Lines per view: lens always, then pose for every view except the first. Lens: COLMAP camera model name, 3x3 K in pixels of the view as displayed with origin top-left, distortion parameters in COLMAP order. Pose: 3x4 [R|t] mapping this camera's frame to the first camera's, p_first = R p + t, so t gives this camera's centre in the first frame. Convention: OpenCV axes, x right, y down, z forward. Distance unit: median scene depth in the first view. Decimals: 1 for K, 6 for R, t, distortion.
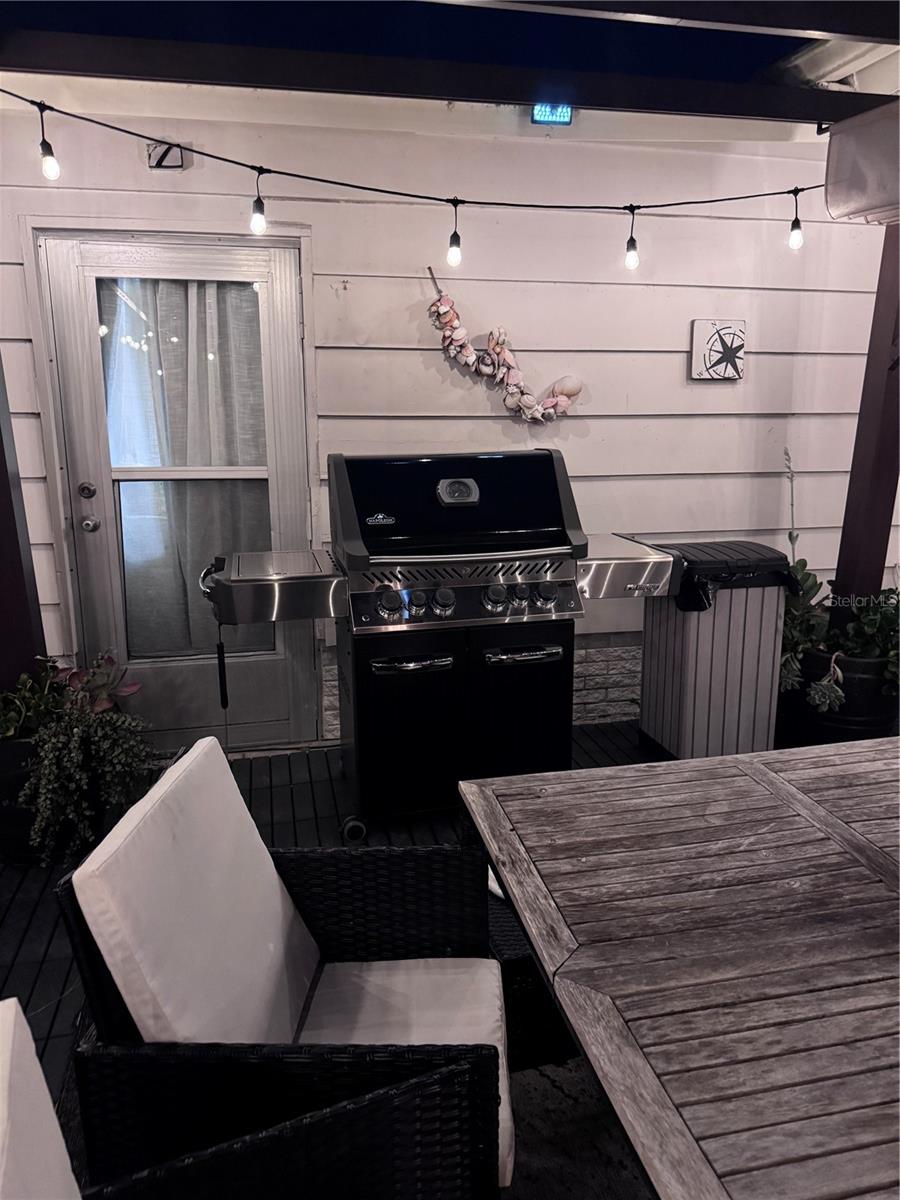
lens RADIAL K [[876.9, 0, 450.0], [0, 876.9, 600.0], [0, 0, 1]] dist [0.131053, -0.236582]
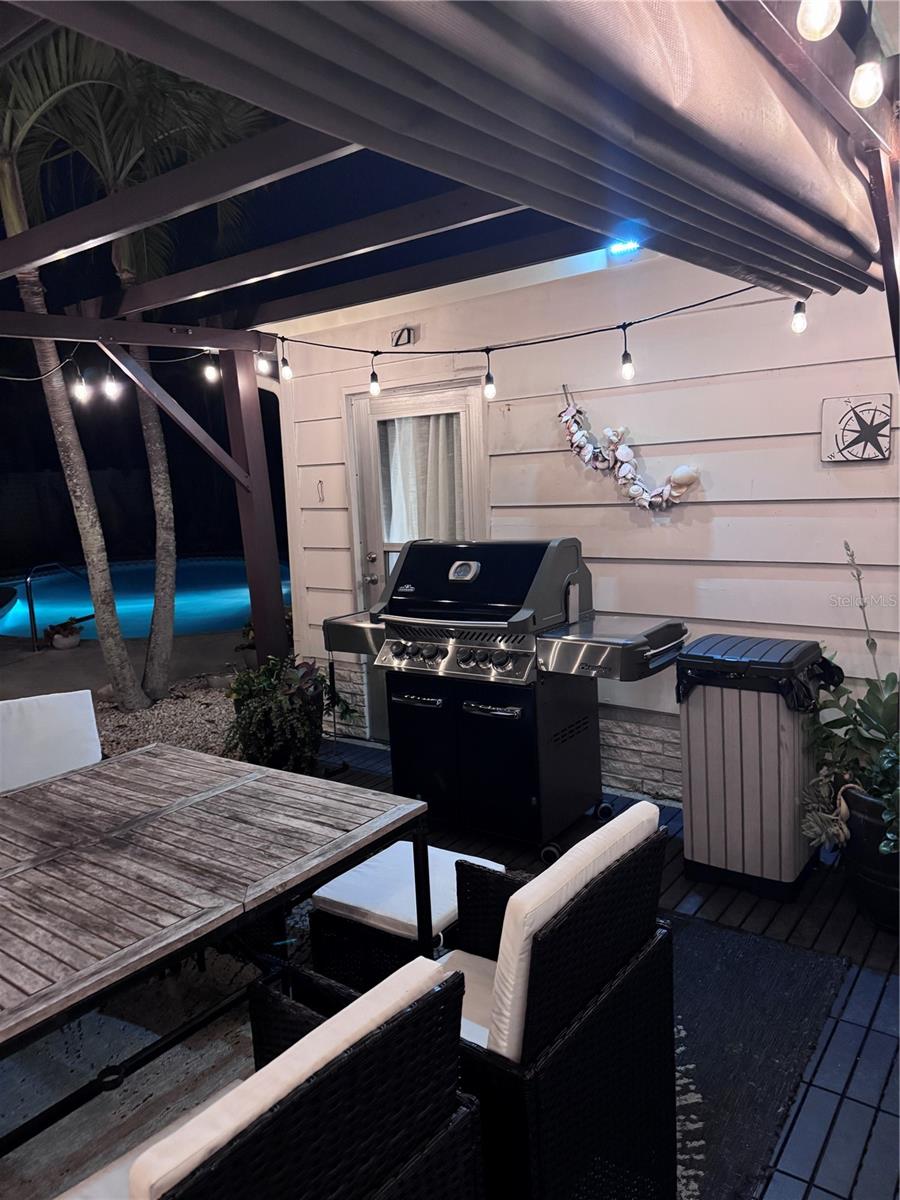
lens RADIAL K [[833.7, 0, 450.0], [0, 833.7, 600.0], [0, 0, 1]] dist [0.068410, -0.000226]
pose [[0.641883, 0.085470, -0.762024, 0.742847], [-0.119639, 0.992761, 0.010573, -0.073753], [0.757412, 0.084381, 0.647462, 0.160590]]
